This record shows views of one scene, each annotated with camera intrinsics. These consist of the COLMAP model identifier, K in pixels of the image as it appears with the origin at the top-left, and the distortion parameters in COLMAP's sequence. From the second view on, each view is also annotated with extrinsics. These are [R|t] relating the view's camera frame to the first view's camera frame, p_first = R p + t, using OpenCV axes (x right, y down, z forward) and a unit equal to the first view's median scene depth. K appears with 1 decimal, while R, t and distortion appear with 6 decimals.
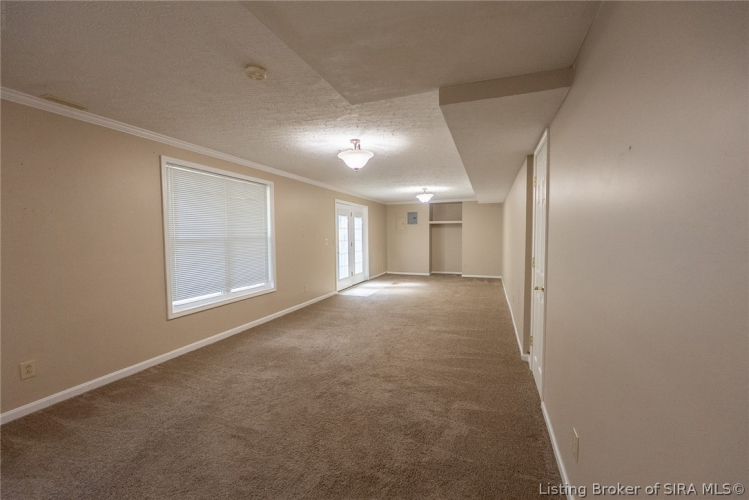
lens RADIAL K [[314.6, 0, 374.5], [0, 314.6, 250.0], [0, 0, 1]] dist [-0.009326, 0.000054]
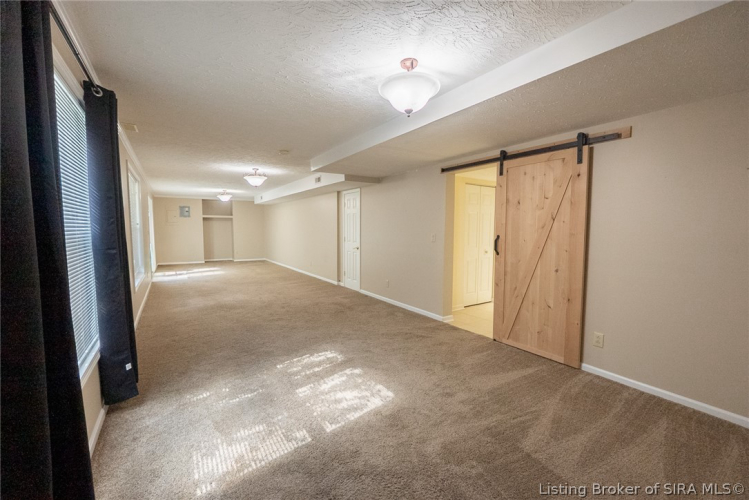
lens RADIAL K [[314.6, 0, 374.5], [0, 314.6, 250.0], [0, 0, 1]] dist [-0.009326, 0.000054]
pose [[0.595724, -0.047602, 0.801778, -0.366331], [0.031277, 0.998860, 0.036064, 0.012542], [-0.802580, 0.003593, 0.596533, -0.167368]]
